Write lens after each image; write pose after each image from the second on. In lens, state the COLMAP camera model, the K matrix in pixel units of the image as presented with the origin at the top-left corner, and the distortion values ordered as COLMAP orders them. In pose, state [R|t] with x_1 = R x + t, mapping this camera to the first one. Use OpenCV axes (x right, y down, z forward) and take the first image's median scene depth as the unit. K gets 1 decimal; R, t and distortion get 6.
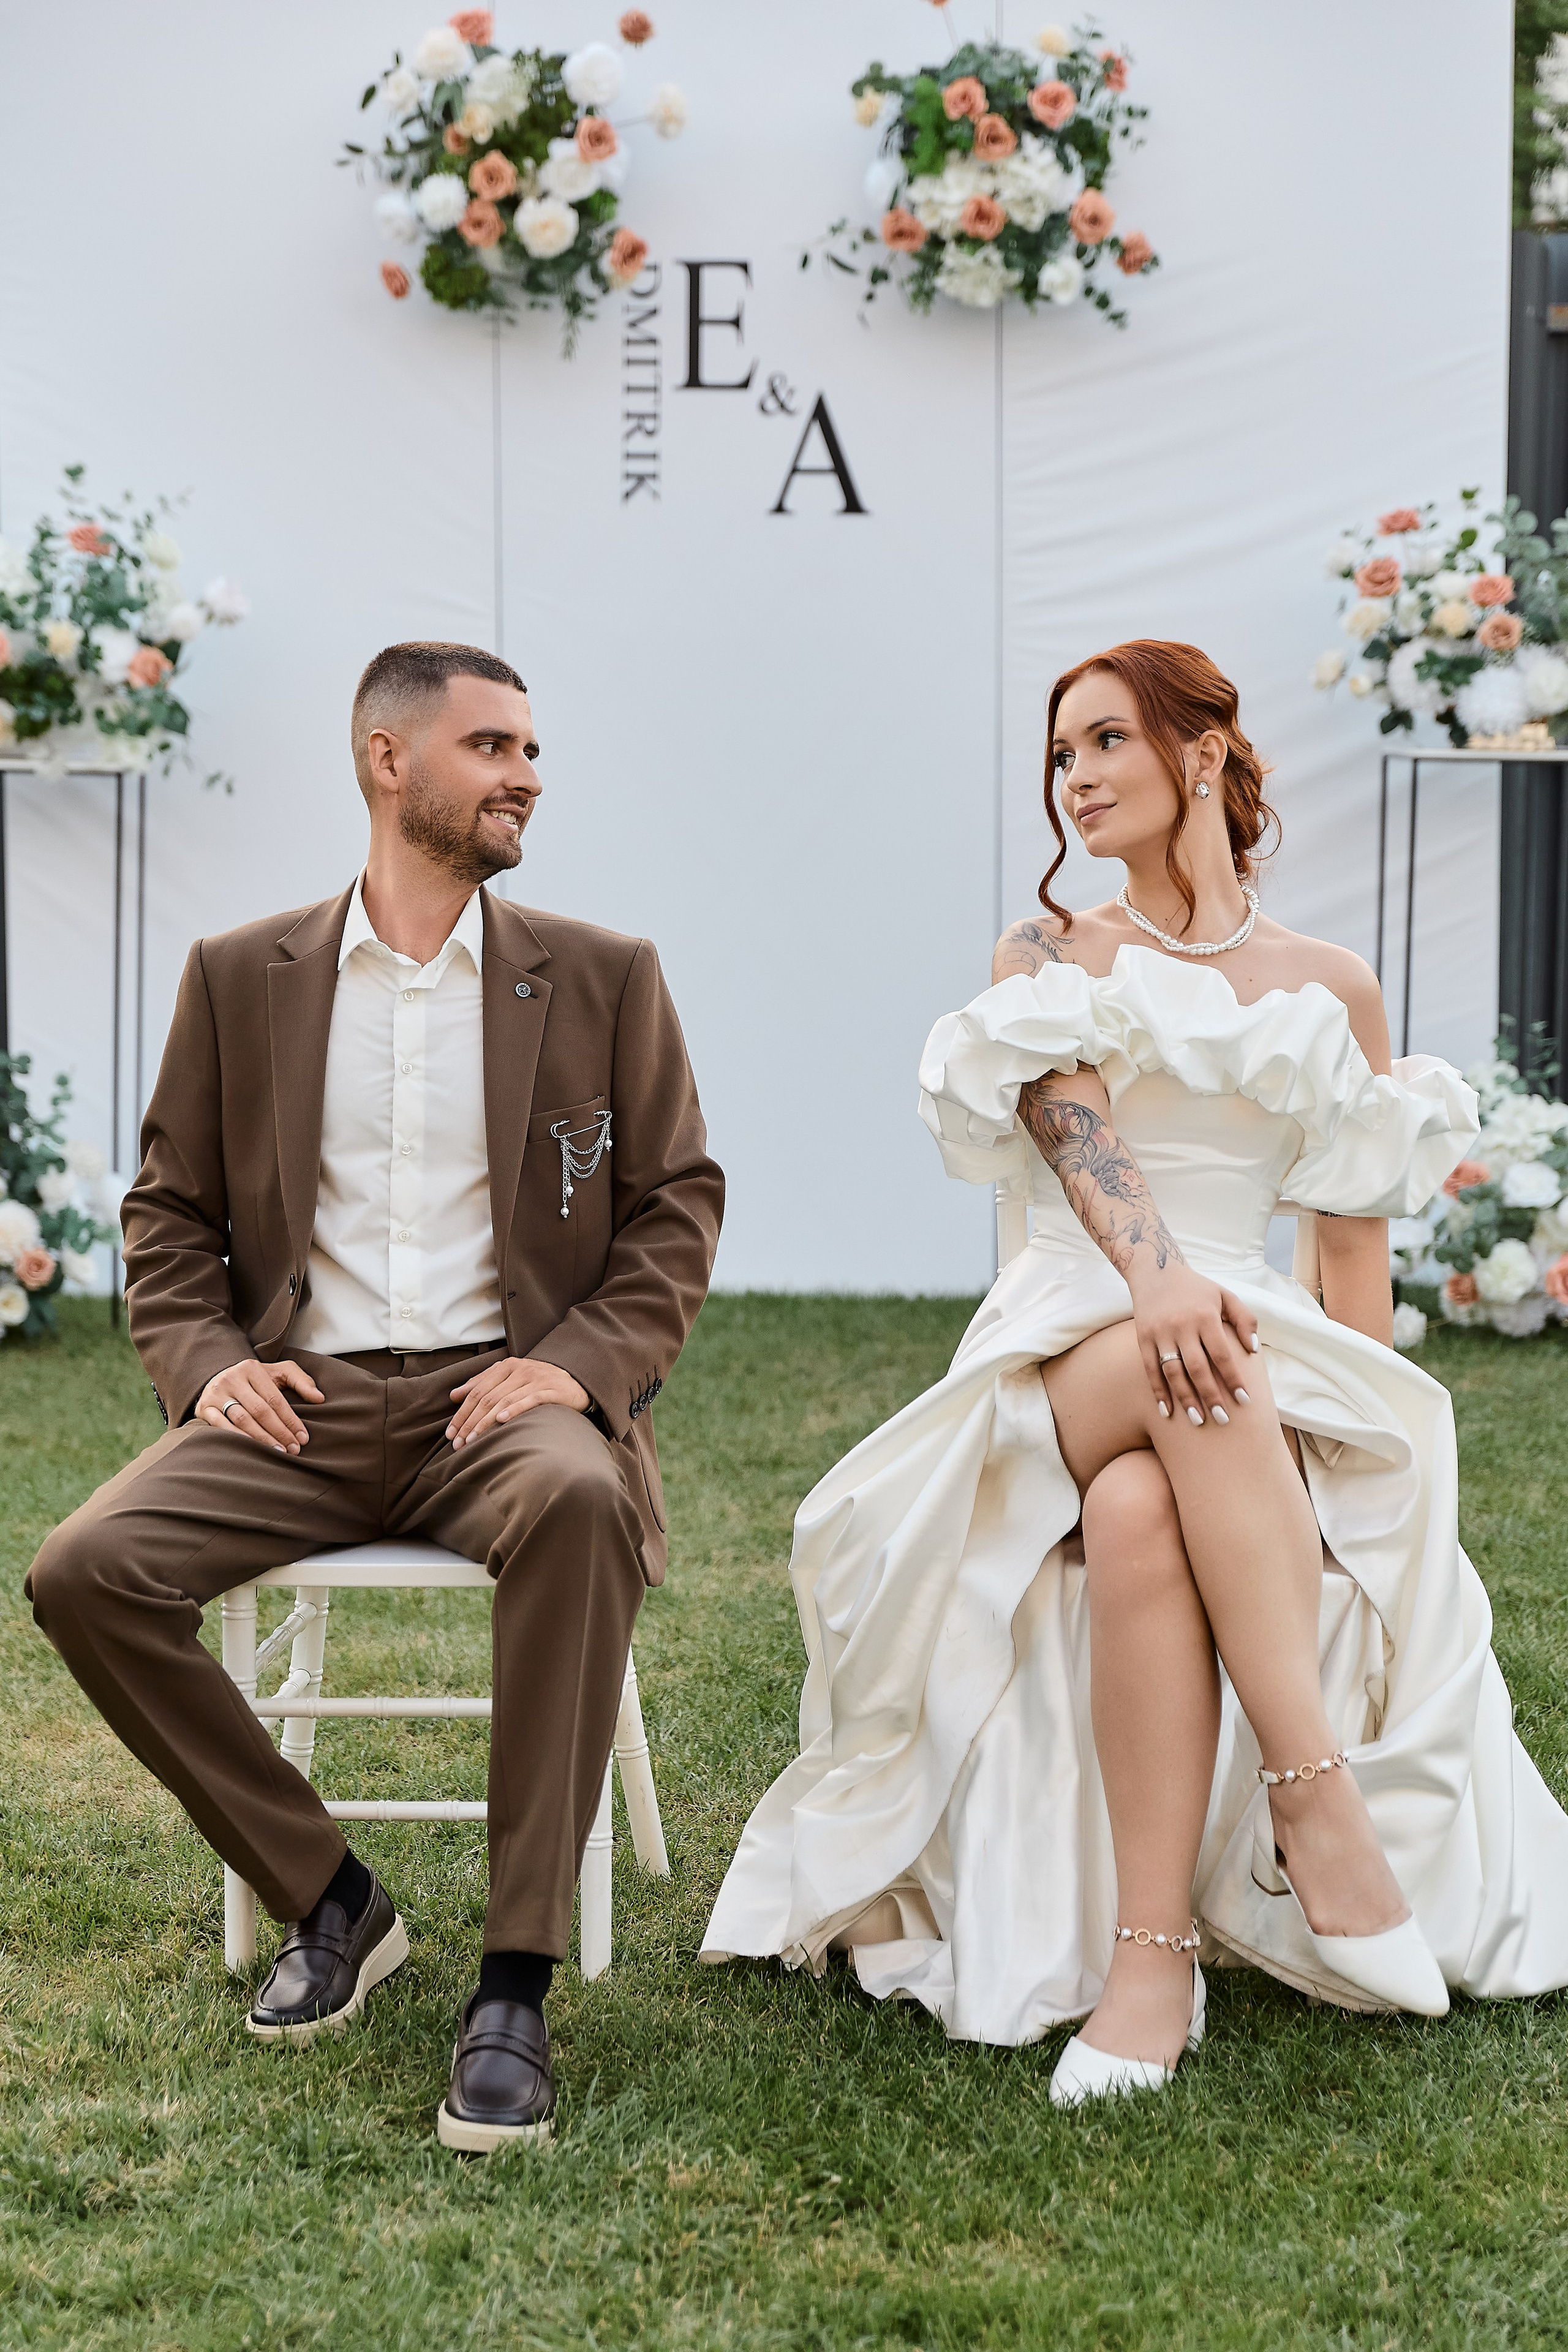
lens RADIAL K [[4436.5, 0, 763.8], [0, 4436.5, 1186.3], [0, 0, 1]] dist [0.066264, 0.000000]
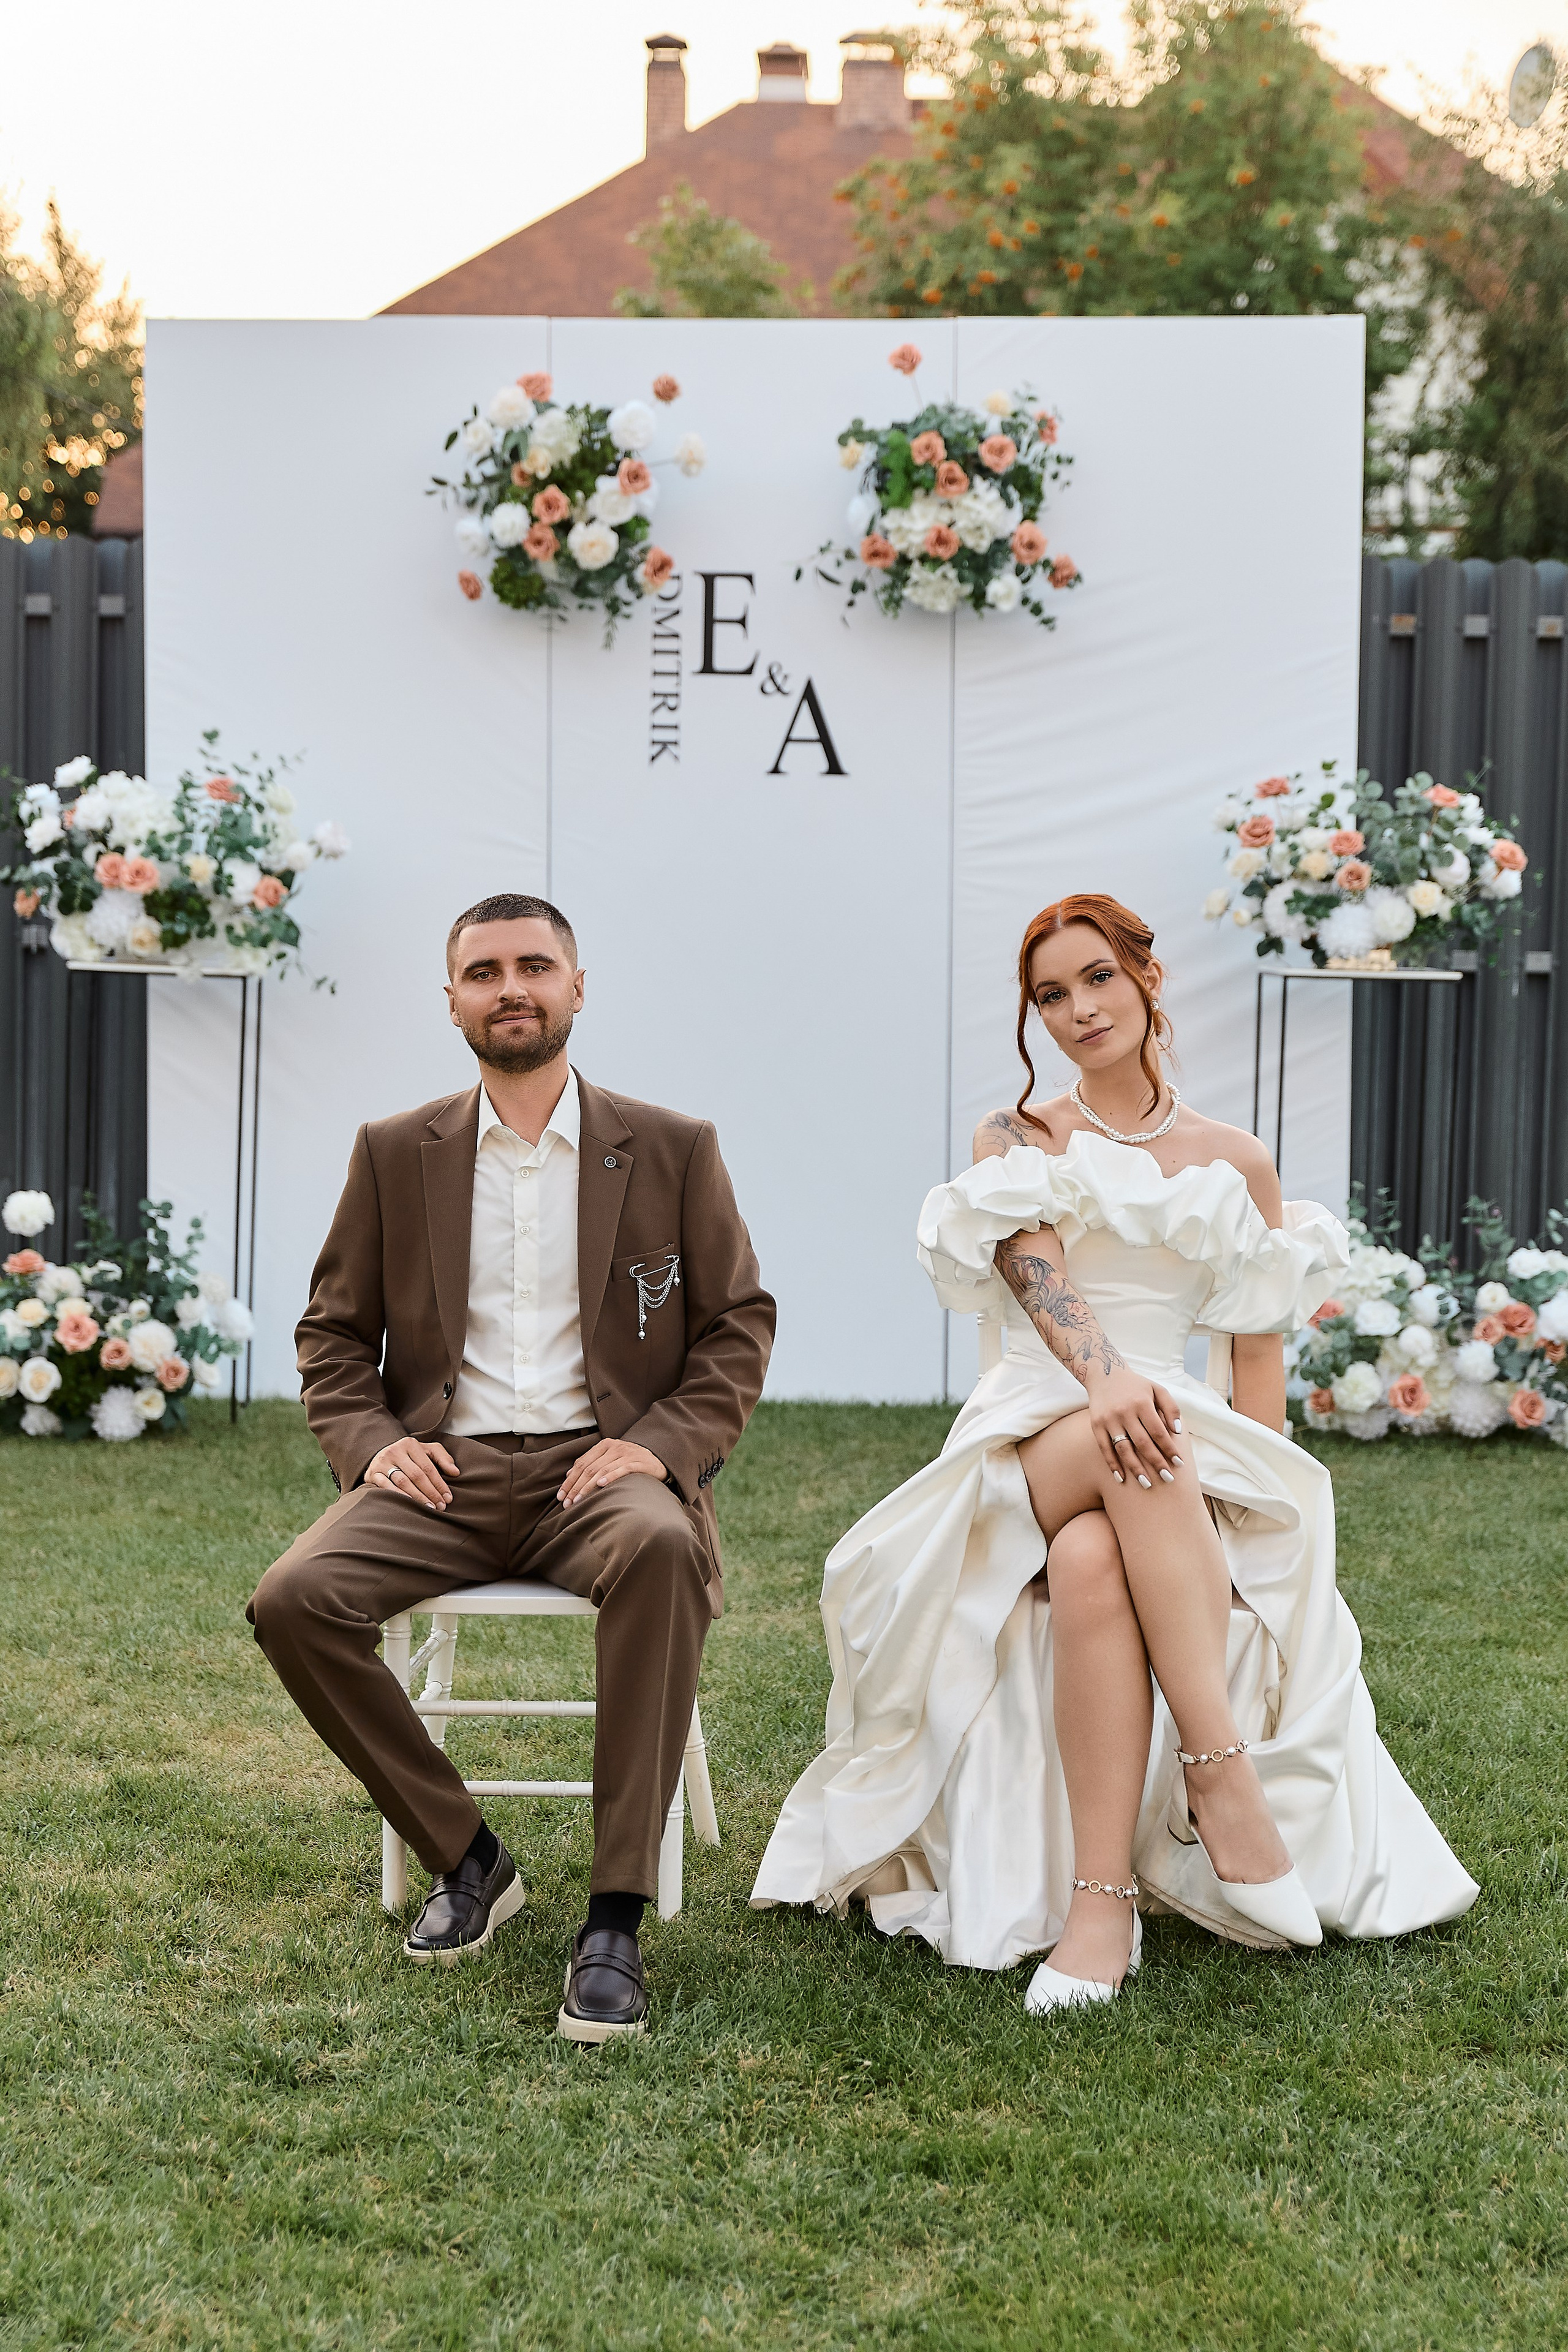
lens RADIAL K [[3745.6, 0, 772.1], [0, 3745.6, 1178.2], [0, 0, 1]] dist [0.044743, 0.000000]
pose [[0.999844, 0.009632, 0.014834, -0.012437], [-0.009065, 0.999243, -0.037828, 0.001644], [-0.015187, 0.037688, 0.999174, -0.047390]]
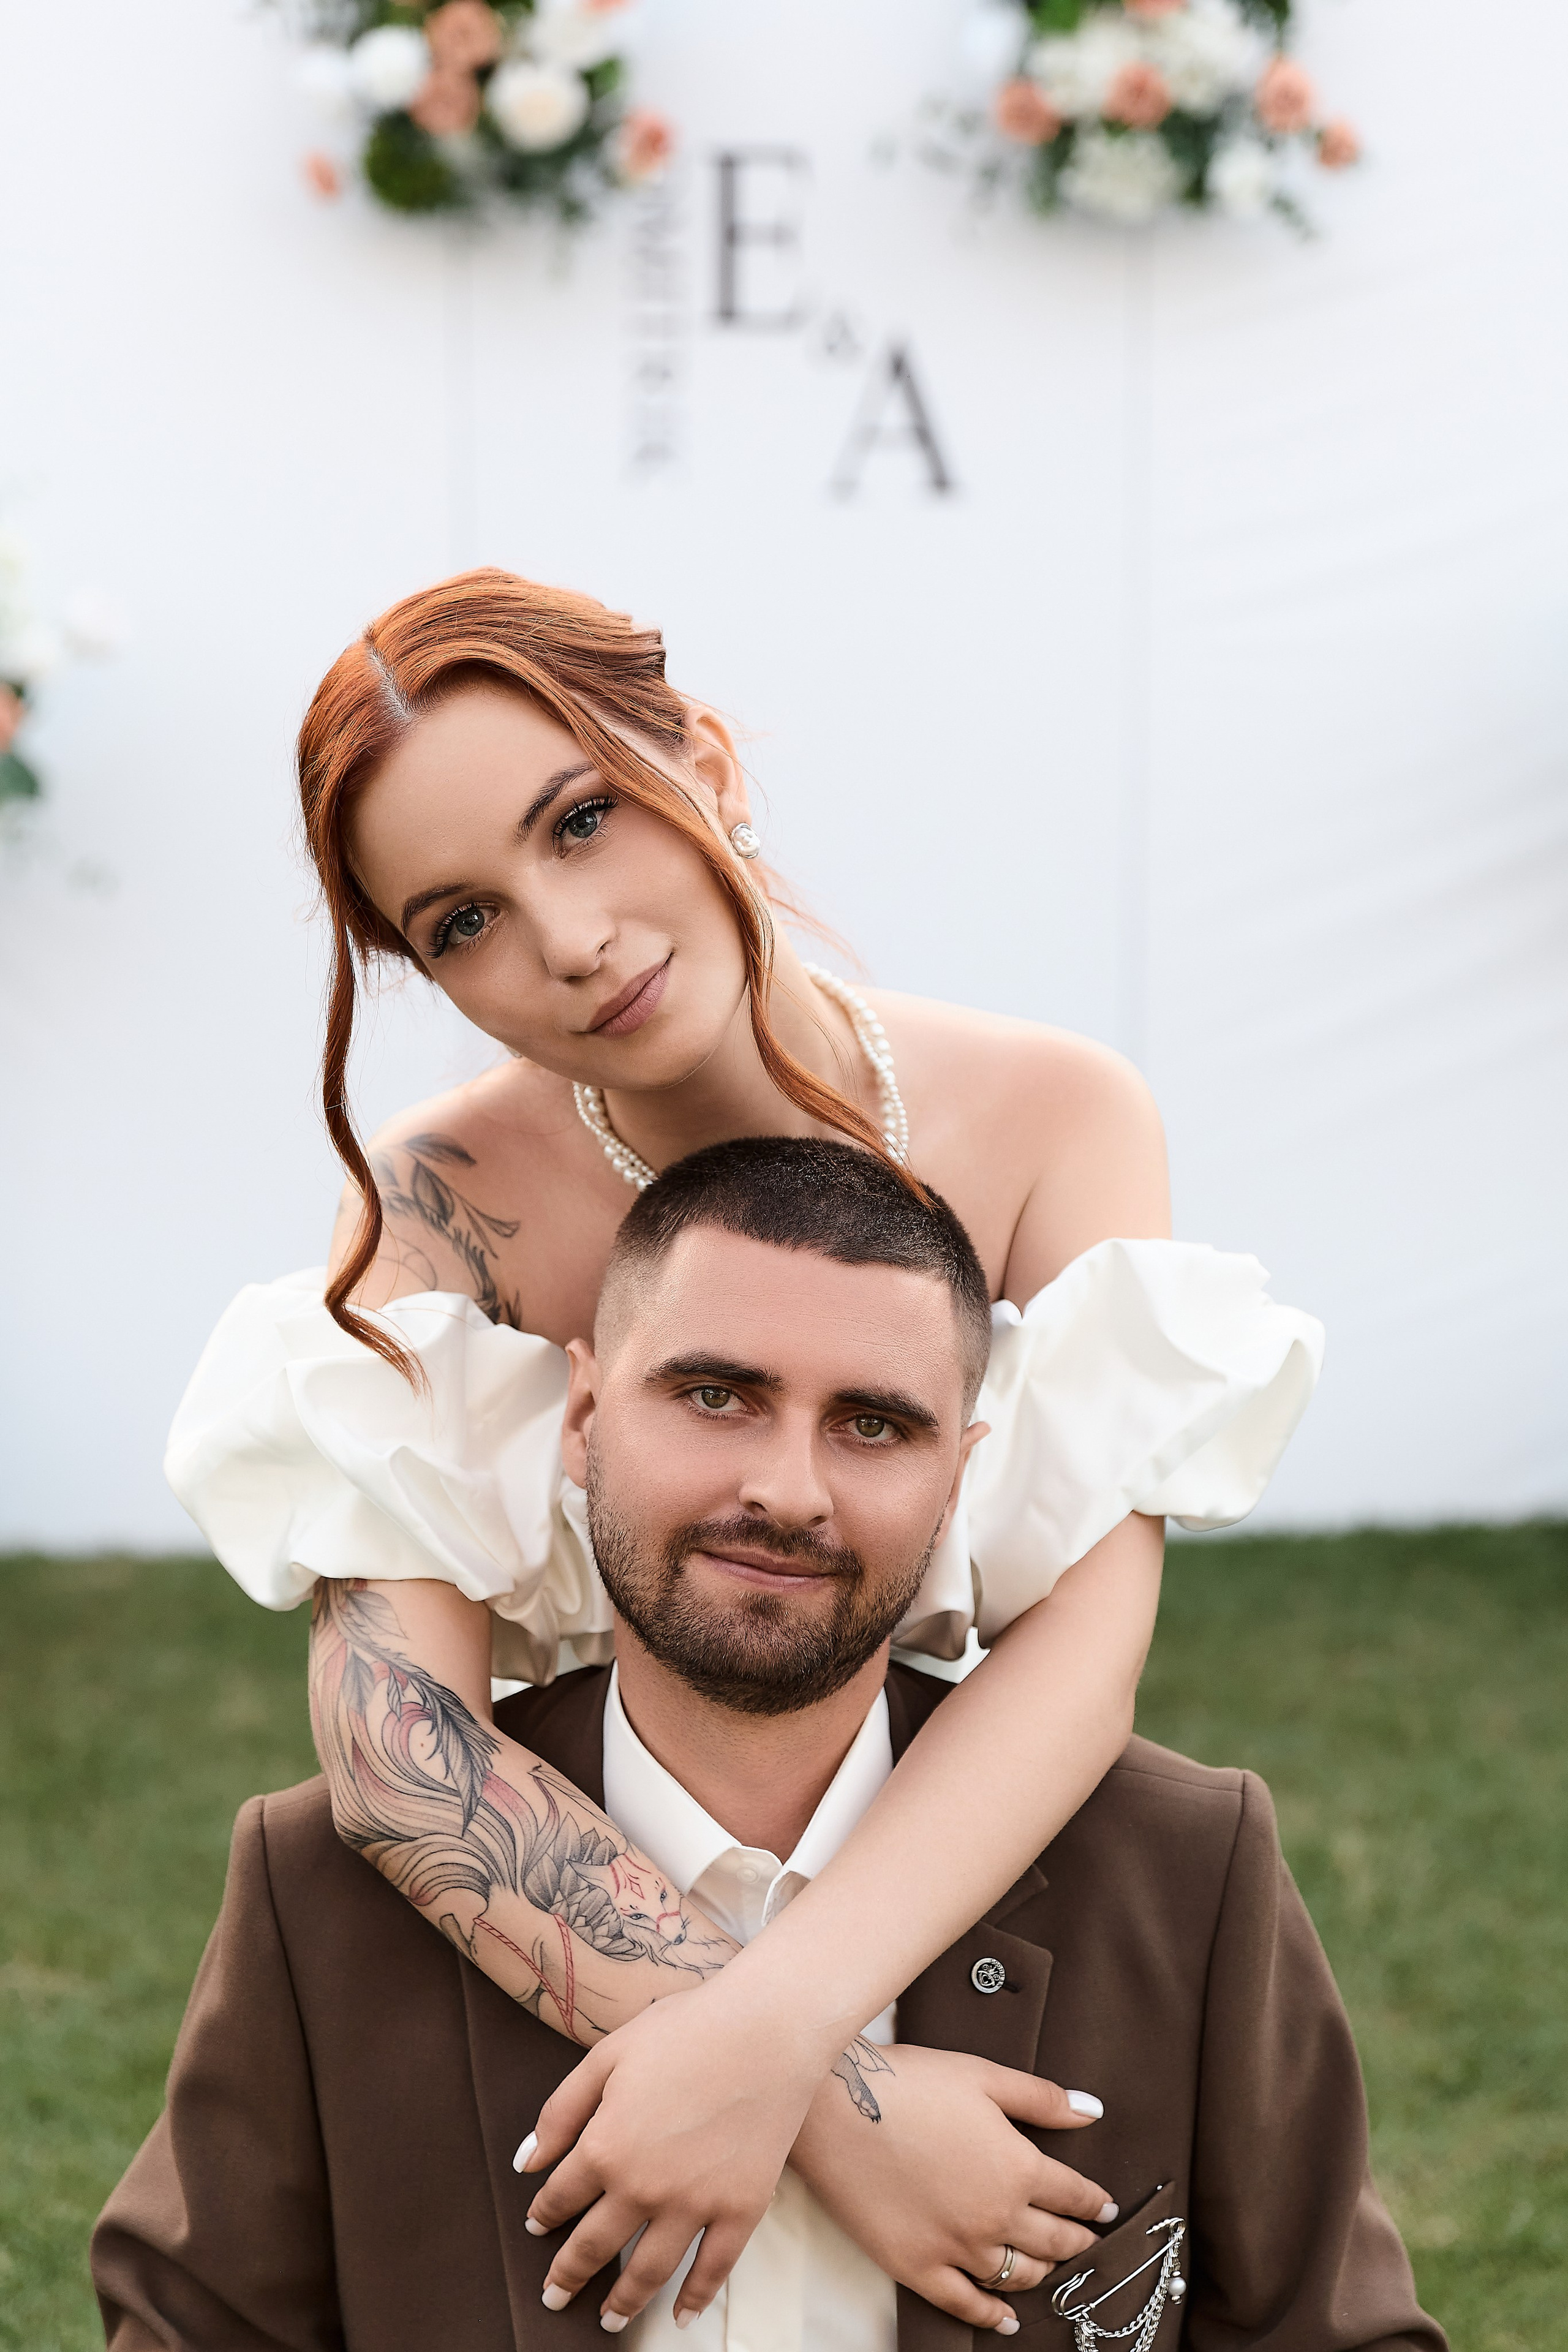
lens RADIAL K [[4298.0, 0, 739.6], [0, 4298.0, 1209.9], [0, 0, 1]] dist [0.050397, 0.000000]
pose [[0.998950, -0.007137, 0.045248, -0.048999], [0.005322, 0.999181, 0.040124, -0.063858], [-0.045497, -0.039841, 0.998170, 0.291203]]
